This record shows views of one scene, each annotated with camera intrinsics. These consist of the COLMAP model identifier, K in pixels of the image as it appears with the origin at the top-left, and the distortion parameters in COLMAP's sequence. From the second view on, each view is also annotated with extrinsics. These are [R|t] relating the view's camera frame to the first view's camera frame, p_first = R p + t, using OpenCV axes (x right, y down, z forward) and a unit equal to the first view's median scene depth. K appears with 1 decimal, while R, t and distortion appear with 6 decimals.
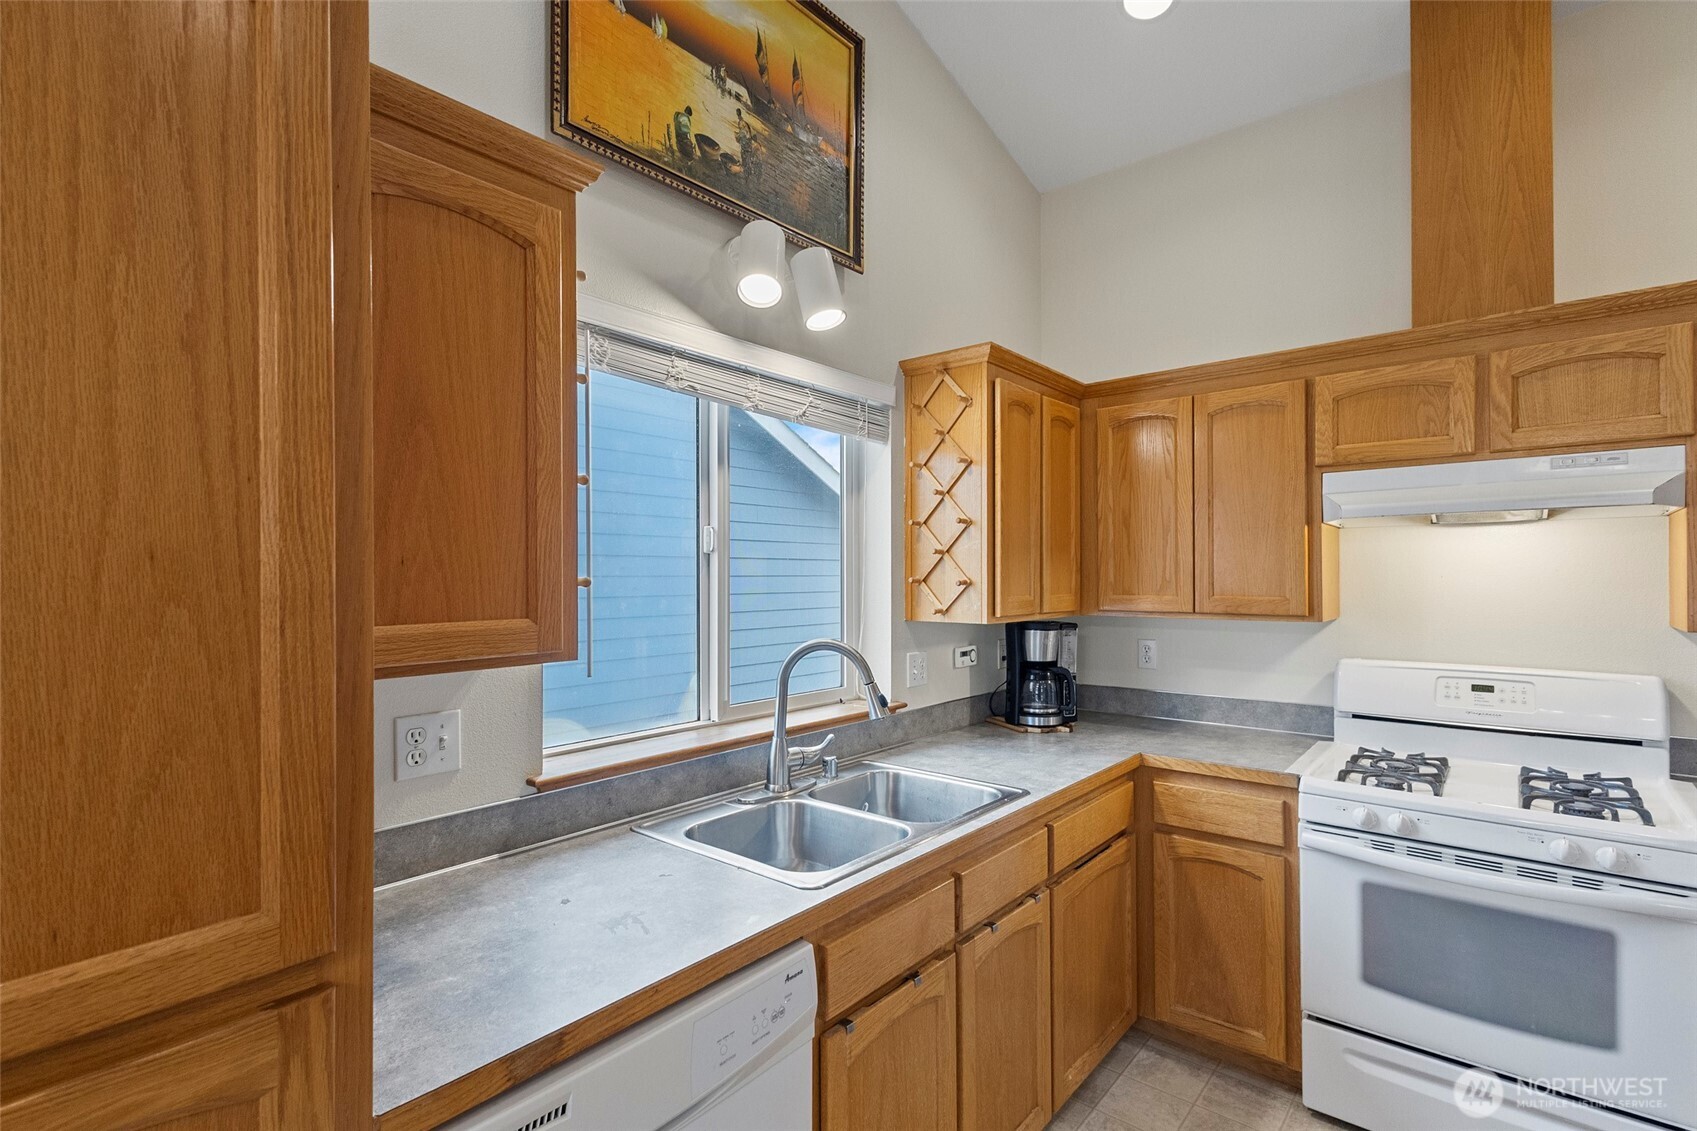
lens RADIAL K [[785.3, 0, 846.8], [0, 785.3, 575.0], [0, 0, 1]] dist [0.009225, -0.001058]
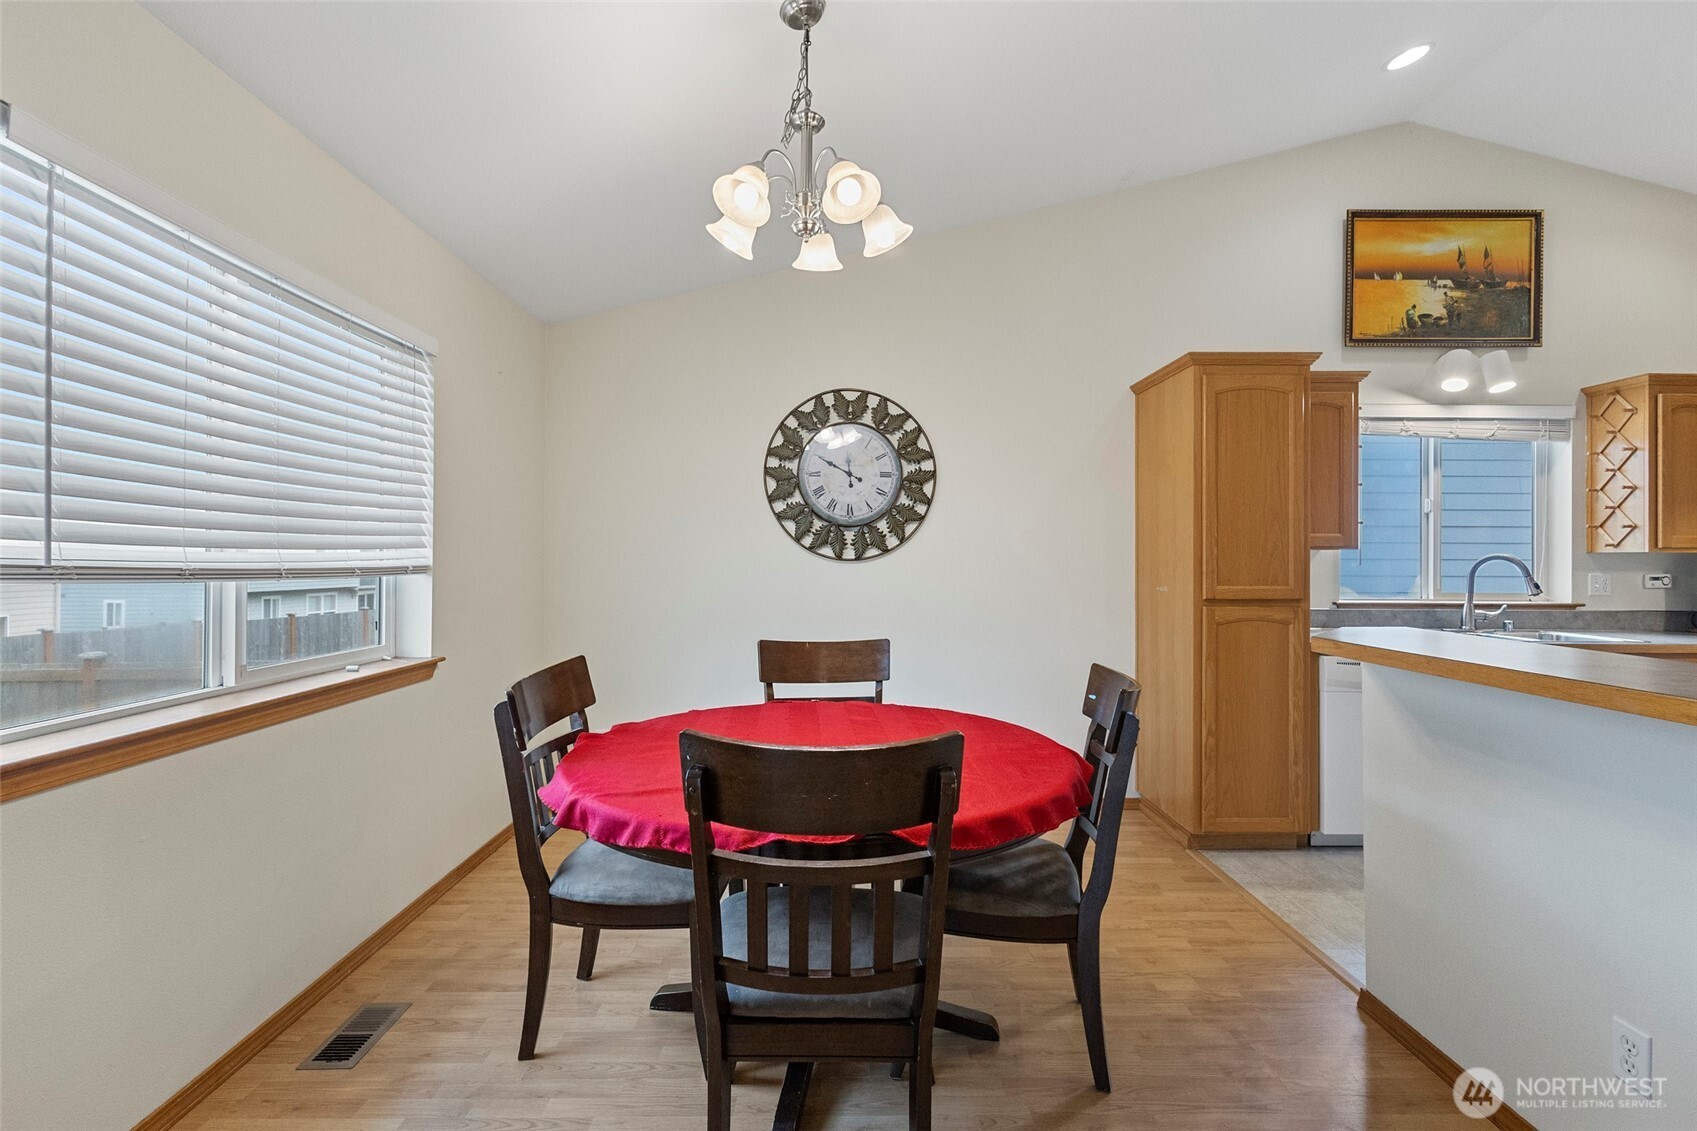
lens RADIAL K [[784.0, 0, 844.8], [0, 784.0, 554.4], [0, 0, 1]] dist [0.010128, -0.000811]
pose [[0.650262, 0.001383, -0.759709, 0.362704], [-0.005608, 0.999980, -0.002980, 0.087392], [0.759689, 0.006199, 0.650257, -1.344283]]
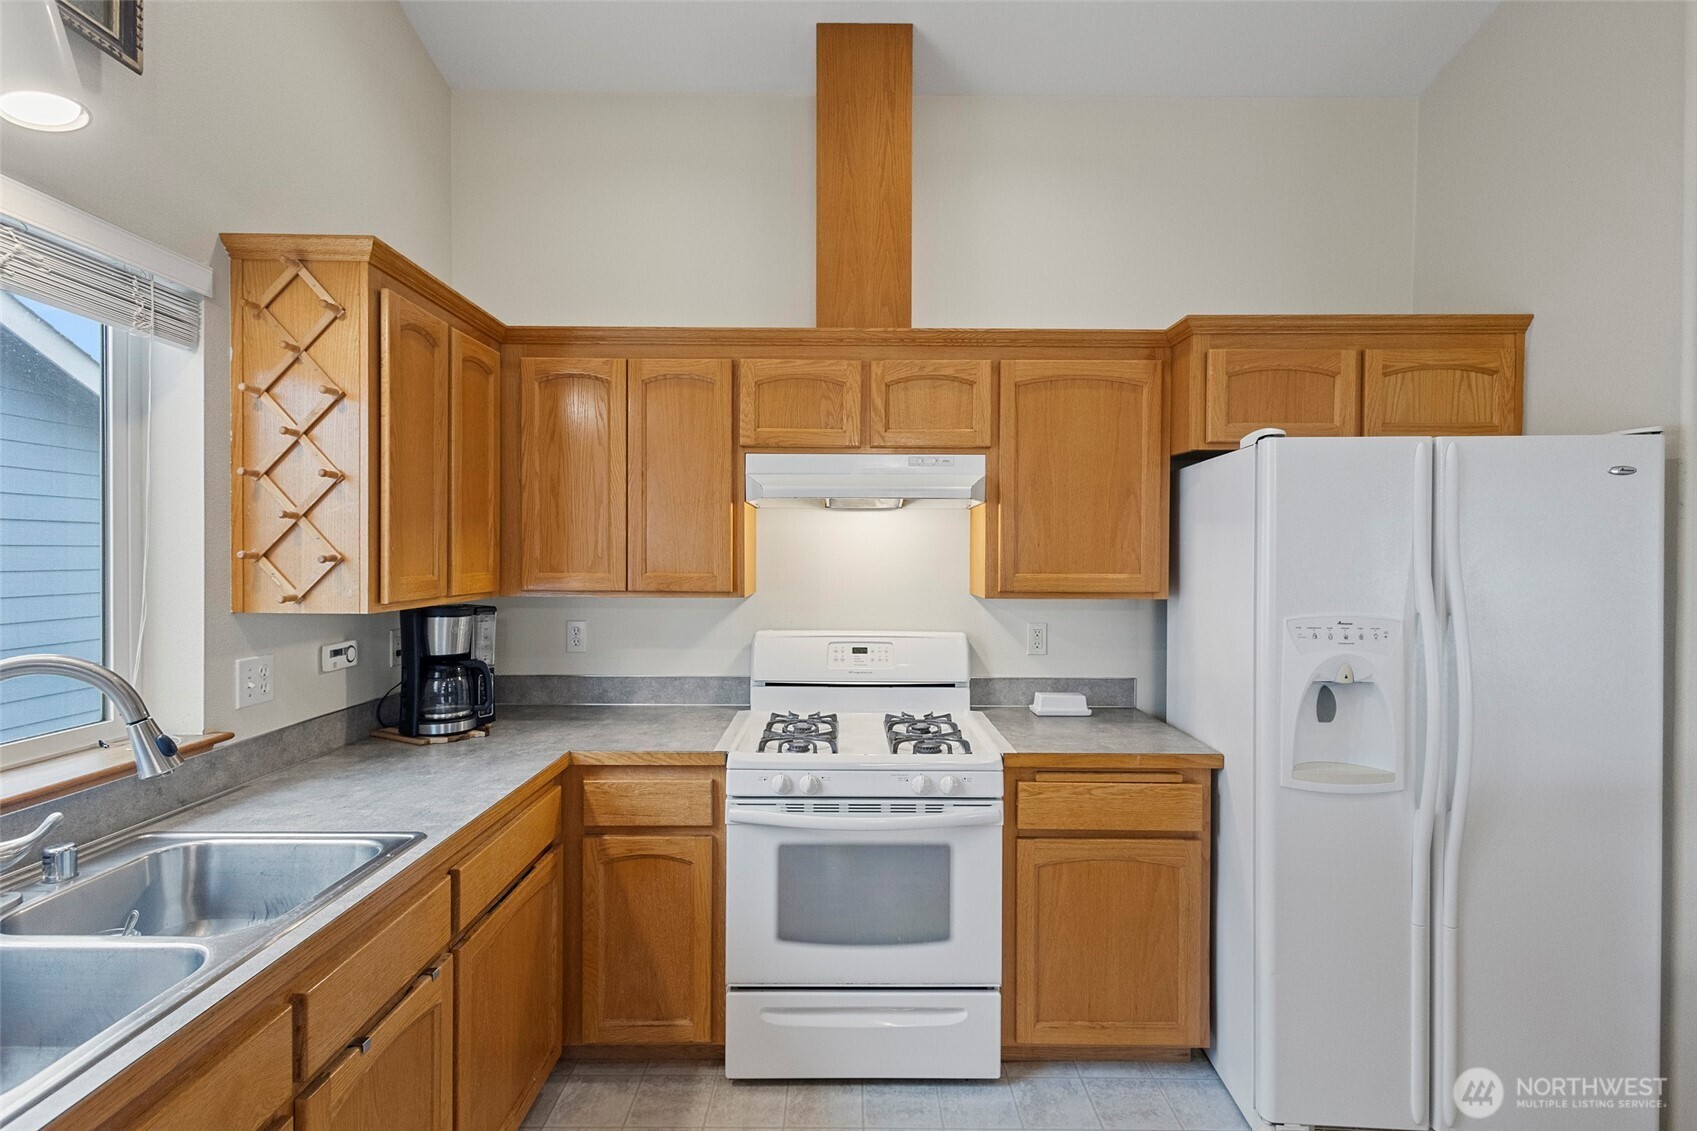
lens RADIAL K [[774.0, 0, 841.9], [0, 774.0, 561.9], [0, 0, 1]] dist [0.009659, -0.000531]
pose [[0.764922, 0.000017, 0.644123, 0.050814], [-0.010225, 0.999874, 0.012117, -0.000800], [-0.644041, -0.015855, 0.764826, 0.153331]]
